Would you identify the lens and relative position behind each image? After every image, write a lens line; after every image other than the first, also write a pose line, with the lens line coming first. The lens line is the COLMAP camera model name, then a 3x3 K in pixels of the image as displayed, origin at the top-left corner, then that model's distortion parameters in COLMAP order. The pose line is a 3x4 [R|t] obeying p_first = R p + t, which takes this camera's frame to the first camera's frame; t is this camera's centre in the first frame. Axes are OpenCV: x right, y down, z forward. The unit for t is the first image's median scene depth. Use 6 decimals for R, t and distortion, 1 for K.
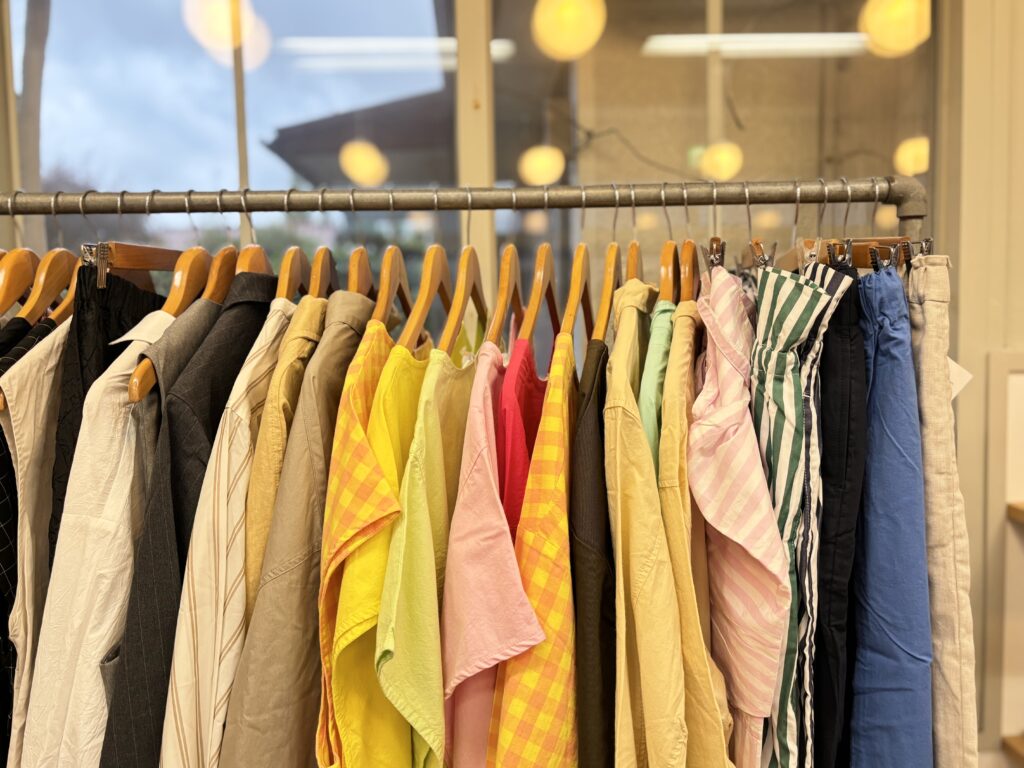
lens RADIAL K [[822.4, 0, 512.5], [0, 822.4, 379.9], [0, 0, 1]] dist [0.029445, -0.014999]
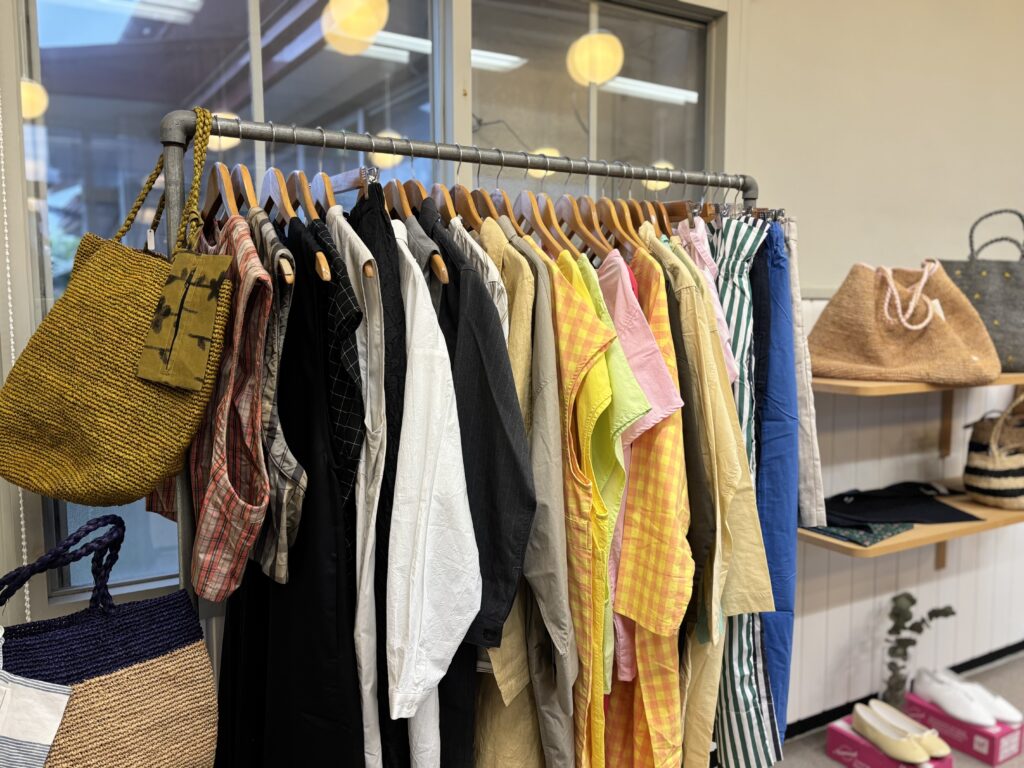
lens RADIAL K [[822.4, 0, 510.0], [0, 822.4, 385.8], [0, 0, 1]] dist [0.029445, -0.014999]
pose [[0.863103, -0.034161, 0.503871, -1.093688], [0.024006, 0.999357, 0.026632, 0.185969], [-0.504456, -0.010890, 0.863368, -0.369717]]
